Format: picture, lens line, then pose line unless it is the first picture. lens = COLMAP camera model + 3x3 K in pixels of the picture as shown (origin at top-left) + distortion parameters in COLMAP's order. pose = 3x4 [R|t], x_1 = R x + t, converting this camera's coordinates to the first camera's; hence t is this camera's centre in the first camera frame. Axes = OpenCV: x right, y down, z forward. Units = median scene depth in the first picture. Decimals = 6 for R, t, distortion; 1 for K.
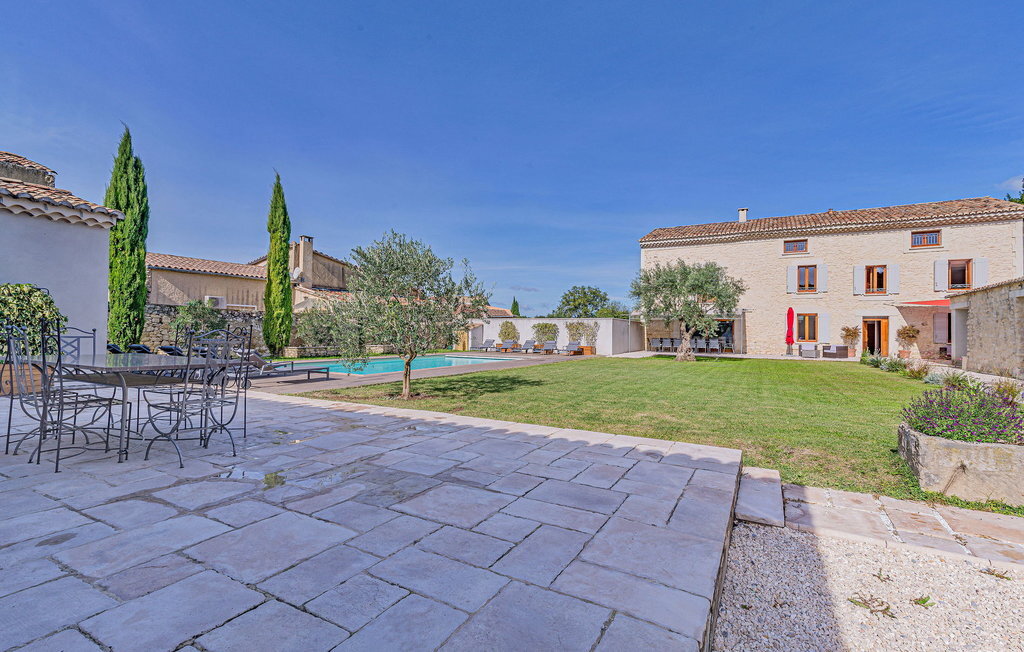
lens RADIAL K [[463.8, 0, 512.0], [0, 463.8, 326.0], [0, 0, 1]] dist [0.023061, 0.000083]
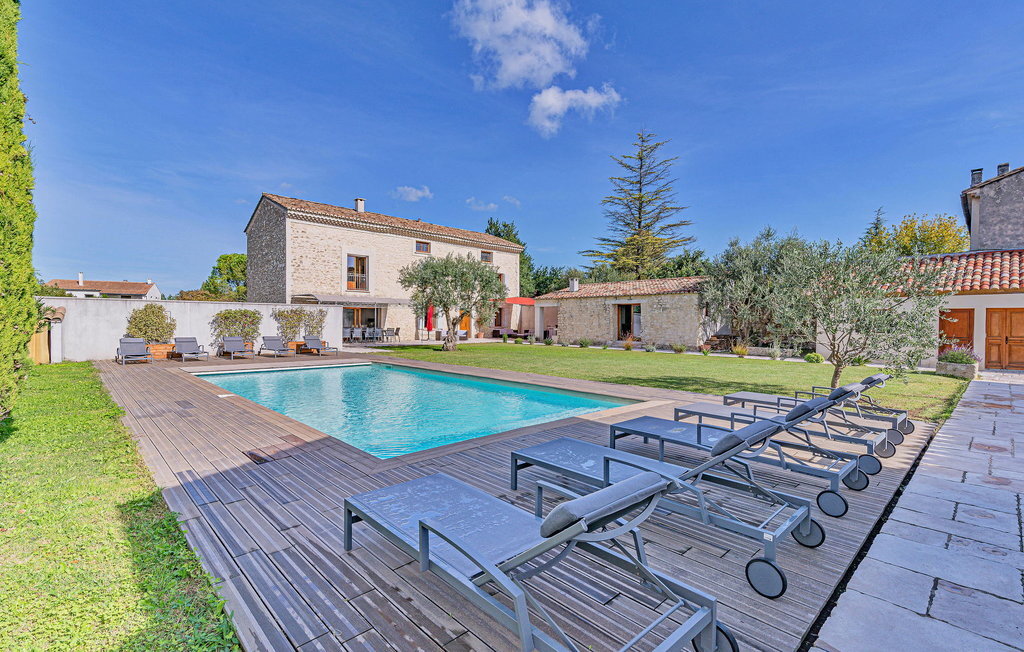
lens RADIAL K [[463.8, 0, 512.0], [0, 463.8, 326.0], [0, 0, 1]] dist [0.023061, 0.000083]
pose [[0.289968, -0.018903, 0.956850, -0.437123], [-0.011231, 0.999669, 0.023152, -0.002949], [-0.956970, -0.017460, 0.289660, 0.446498]]
